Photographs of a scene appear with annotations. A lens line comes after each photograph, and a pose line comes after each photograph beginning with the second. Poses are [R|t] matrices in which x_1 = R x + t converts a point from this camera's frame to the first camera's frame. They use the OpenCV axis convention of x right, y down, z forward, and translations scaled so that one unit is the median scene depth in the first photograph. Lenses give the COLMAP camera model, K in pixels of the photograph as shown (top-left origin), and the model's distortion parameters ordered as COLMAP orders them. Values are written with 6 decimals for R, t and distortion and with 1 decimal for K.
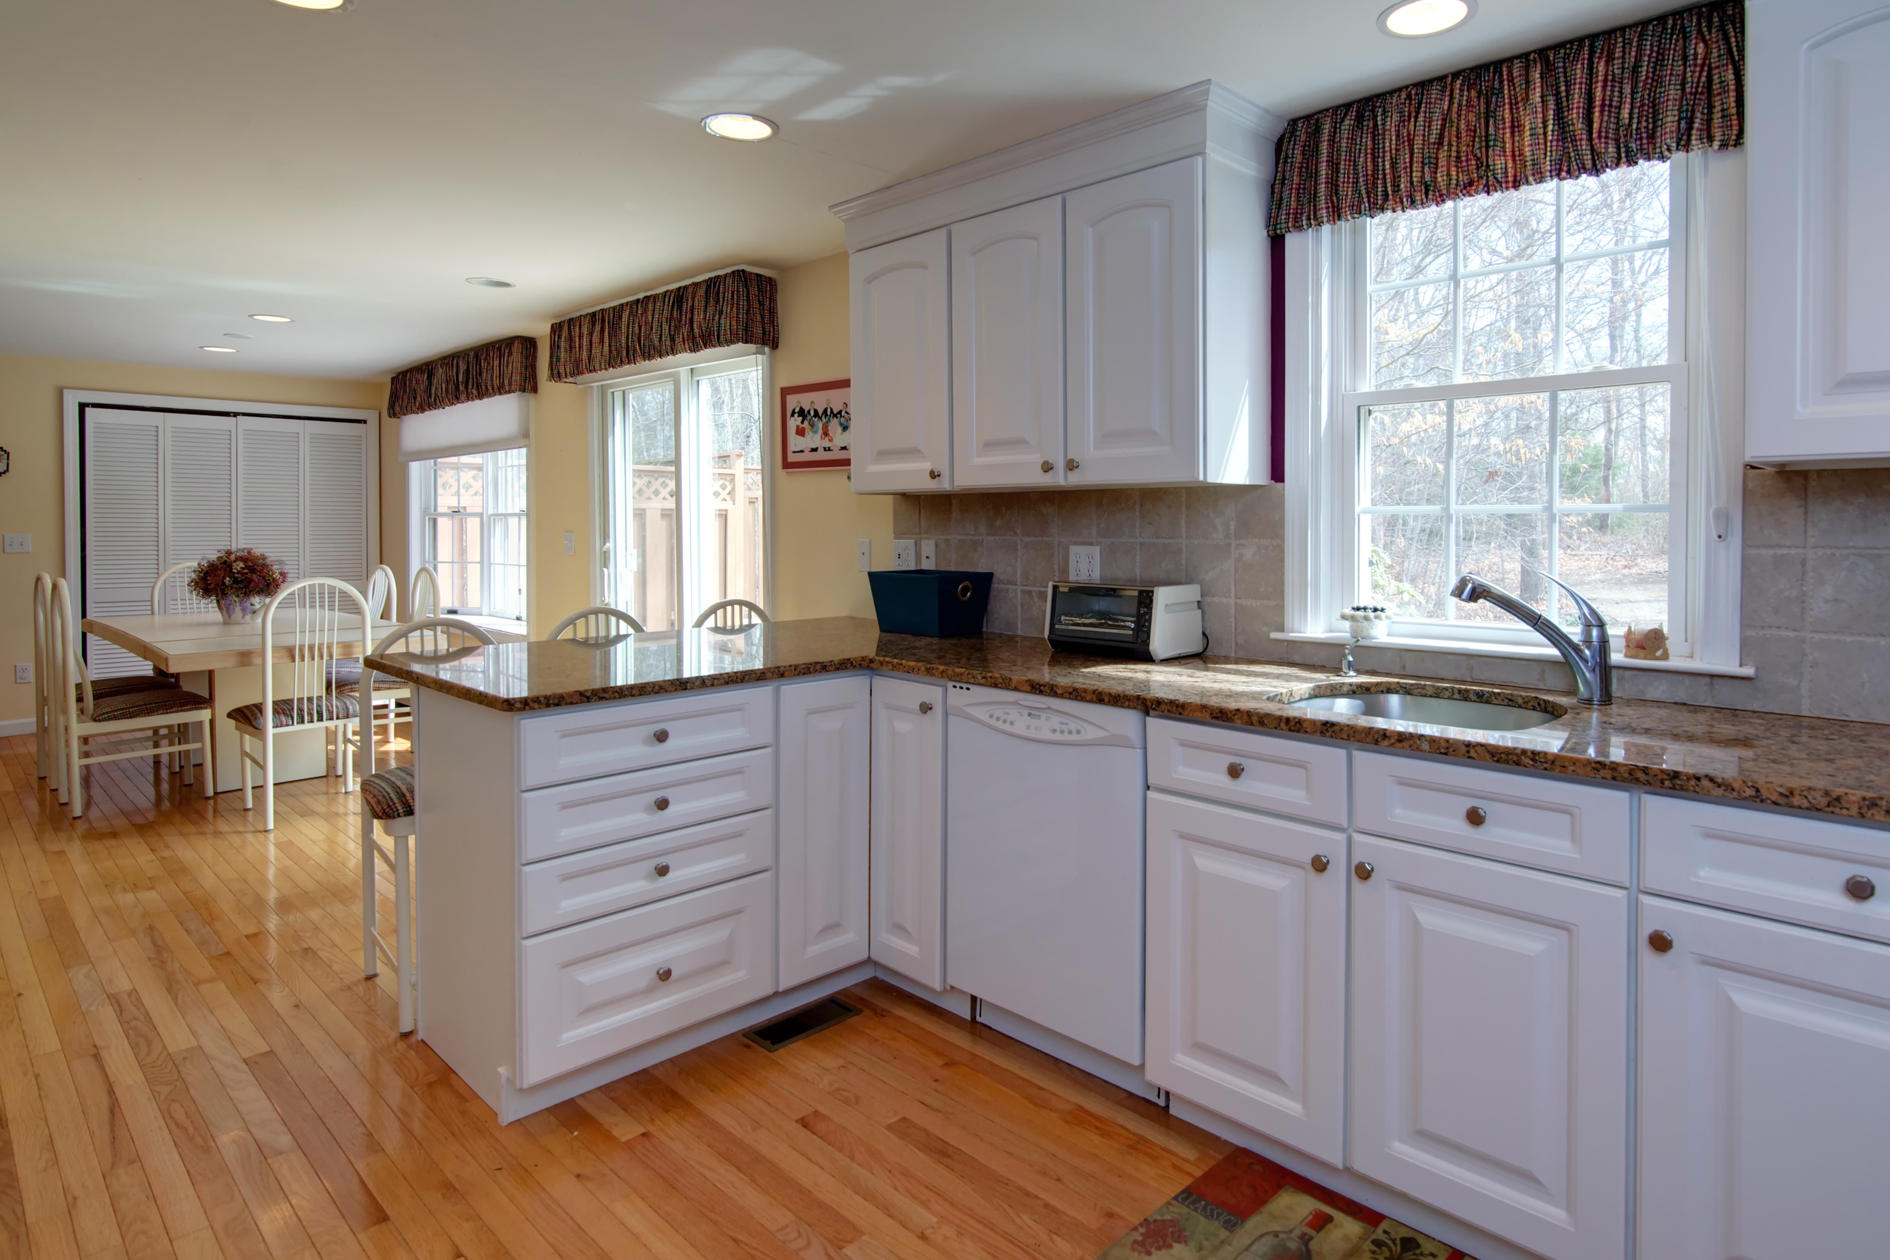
lens RADIAL K [[992.4, 0, 975.8], [0, 992.4, 537.9], [0, 0, 1]] dist [-0.010497, 0.000483]
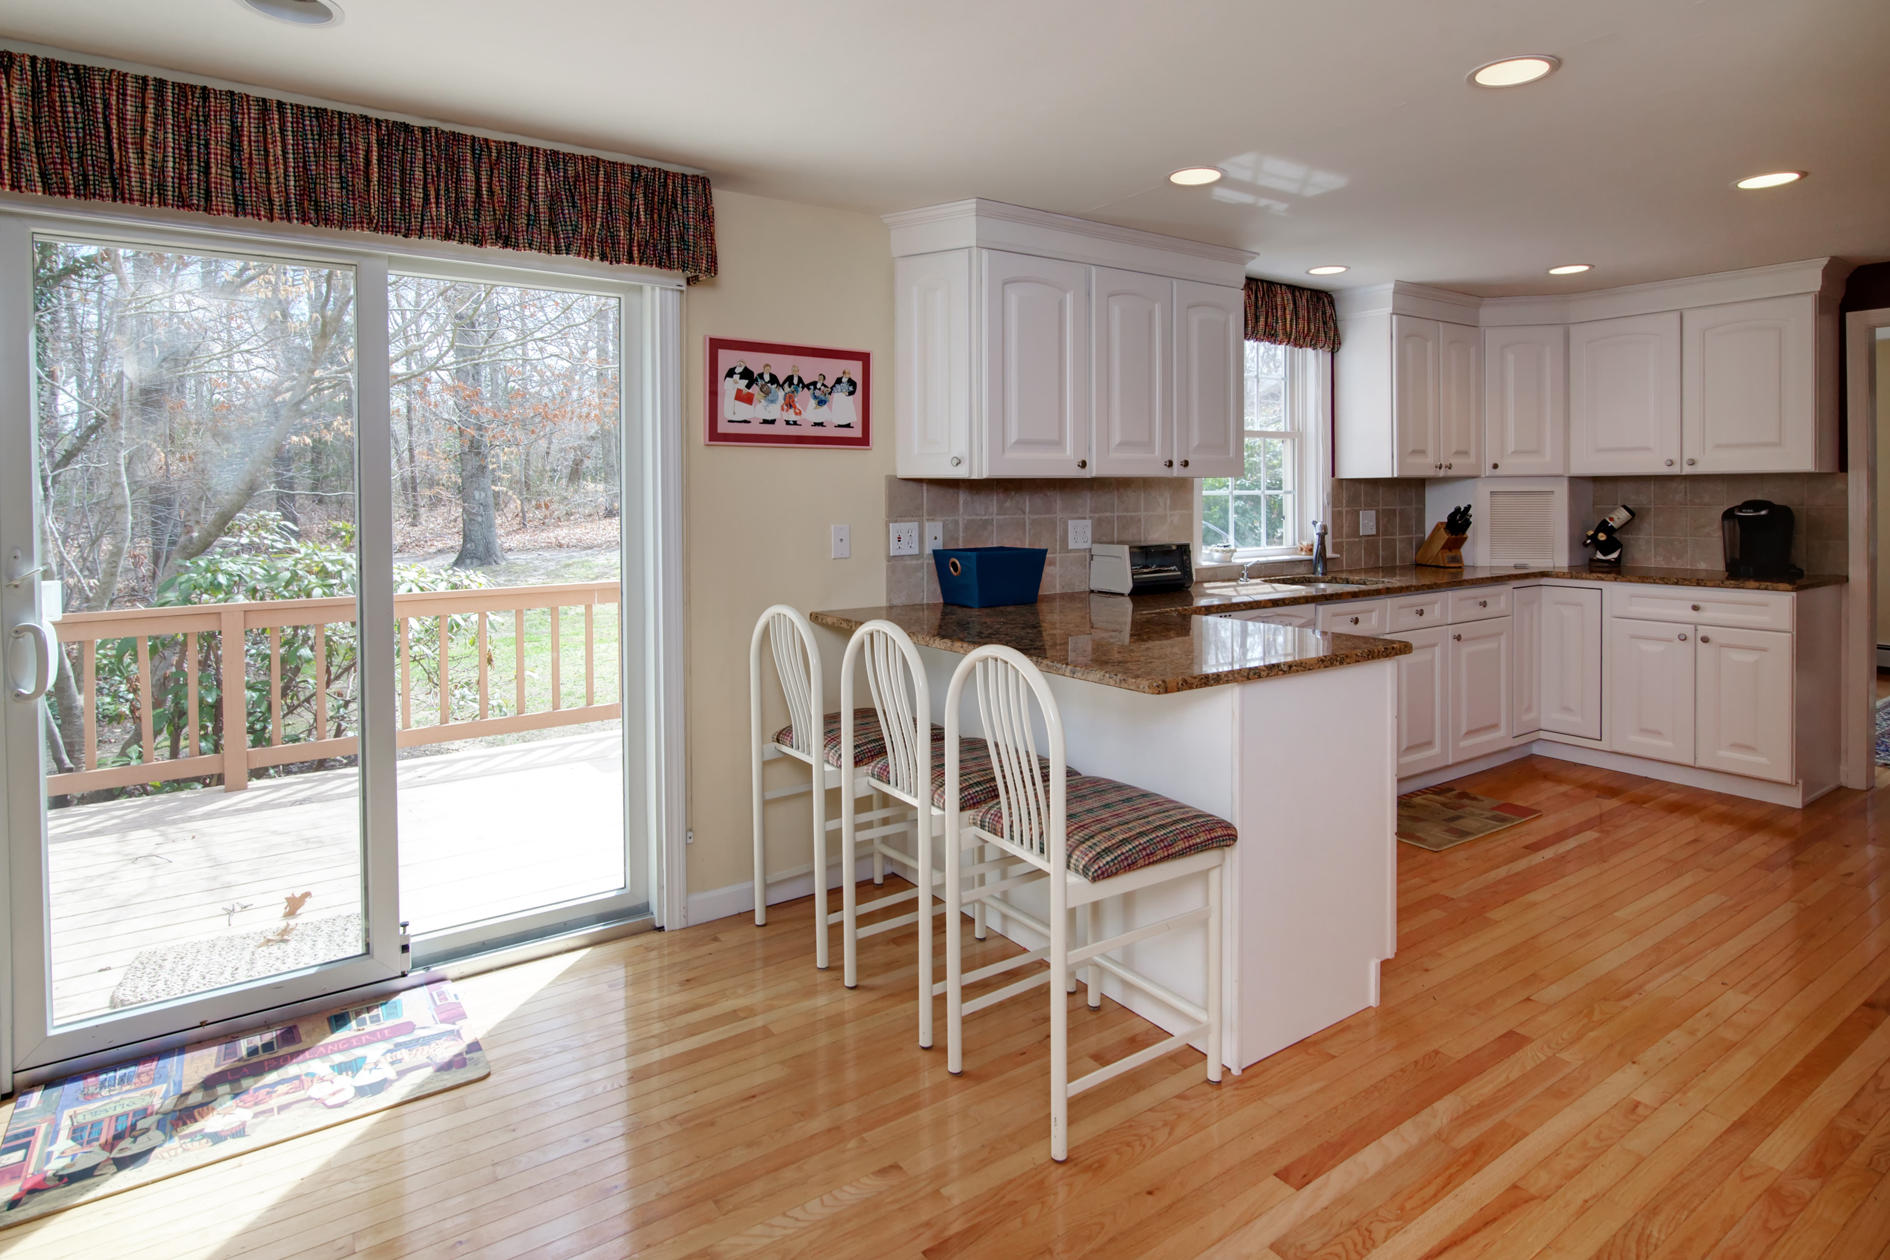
lens RADIAL K [[992.4, 0, 976.1], [0, 992.4, 508.9], [0, 0, 1]] dist [-0.010497, 0.000483]
pose [[0.223788, -0.017385, 0.974483, -1.293199], [0.026721, 0.999575, 0.011696, -0.027689], [-0.974271, 0.023422, 0.224158, 0.878917]]
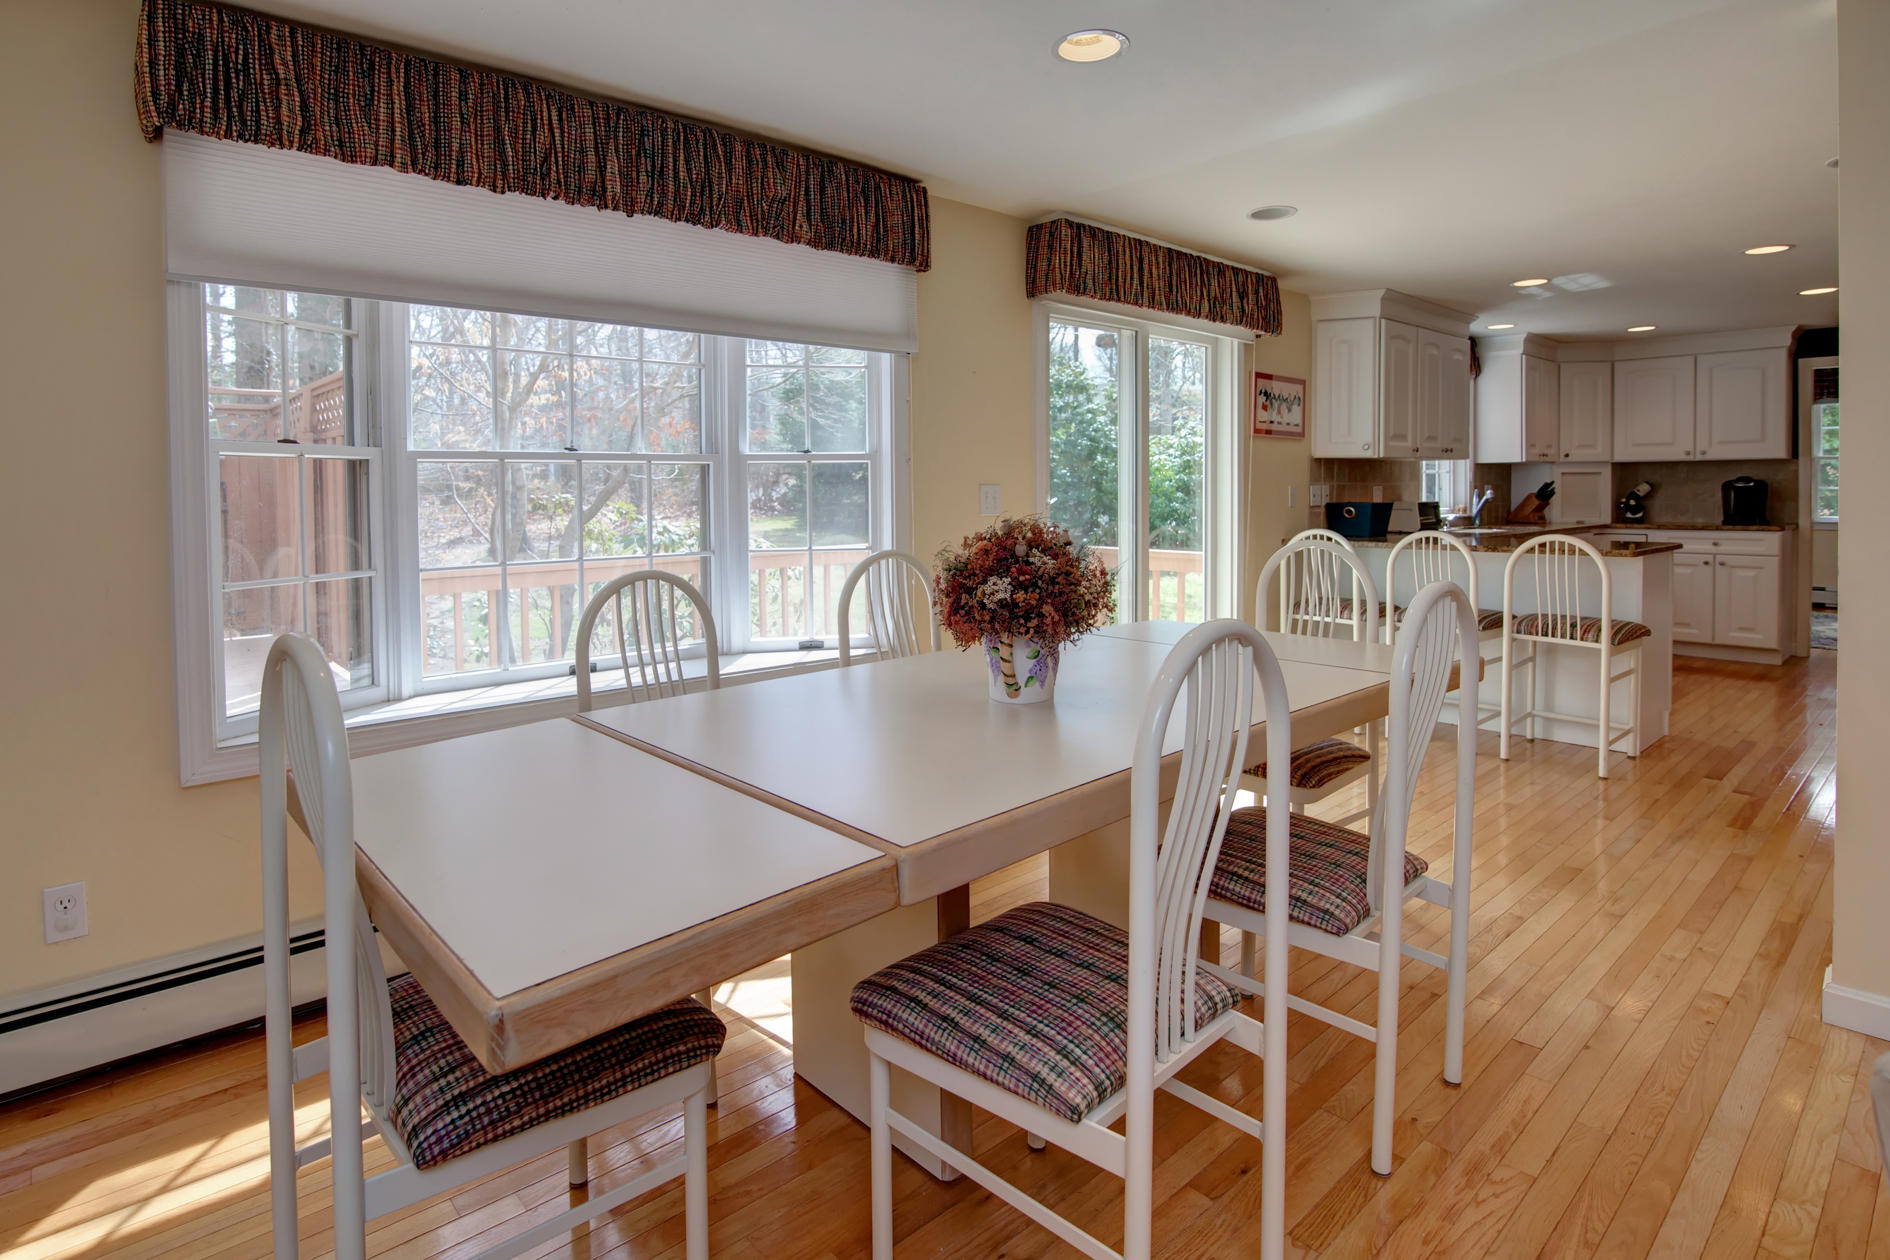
lens RADIAL K [[992.4, 0, 873.4], [0, 992.4, 518.7], [0, 0, 1]] dist [-0.010497, 0.000483]
pose [[0.110596, -0.027409, 0.993487, -2.186004], [0.027506, 0.999321, 0.024508, -0.005342], [-0.993485, 0.024616, 0.111275, 1.918014]]
